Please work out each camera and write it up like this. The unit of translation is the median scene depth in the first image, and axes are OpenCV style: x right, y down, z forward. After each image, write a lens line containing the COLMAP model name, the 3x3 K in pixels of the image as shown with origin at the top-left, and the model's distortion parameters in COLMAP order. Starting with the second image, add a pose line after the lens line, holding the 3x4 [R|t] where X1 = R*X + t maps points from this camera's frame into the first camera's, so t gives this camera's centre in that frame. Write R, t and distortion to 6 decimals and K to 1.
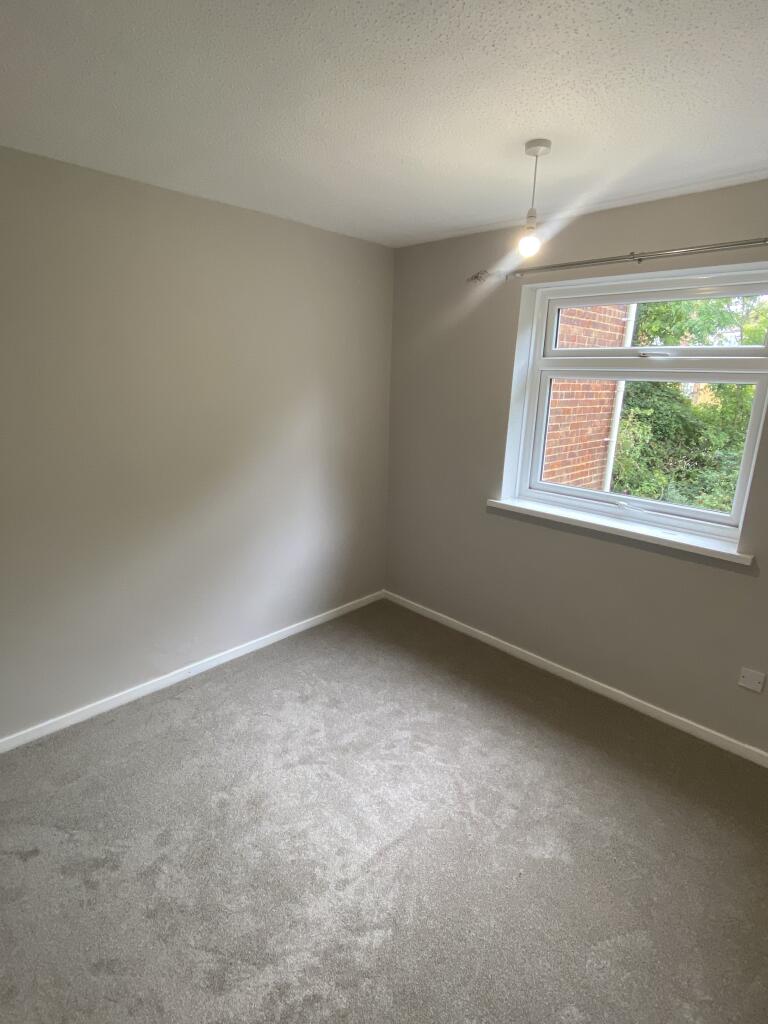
lens RADIAL K [[532.1, 0, 384.0], [0, 532.1, 512.0], [0, 0, 1]] dist [0.001110, -0.000622]
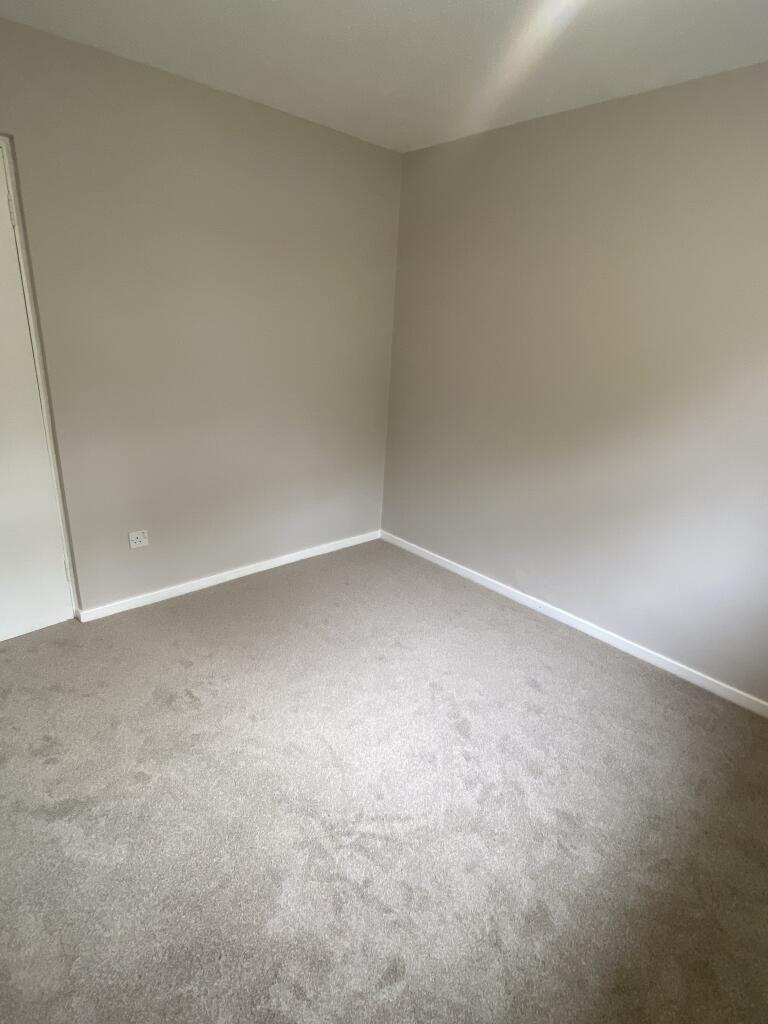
lens RADIAL K [[532.1, 0, 384.0], [0, 532.1, 512.0], [0, 0, 1]] dist [0.001110, -0.000622]
pose [[-0.039933, 0.313353, -0.948797, 0.639828], [-0.326275, 0.893415, 0.308795, -0.089244], [0.944431, 0.321900, 0.066562, 0.691490]]
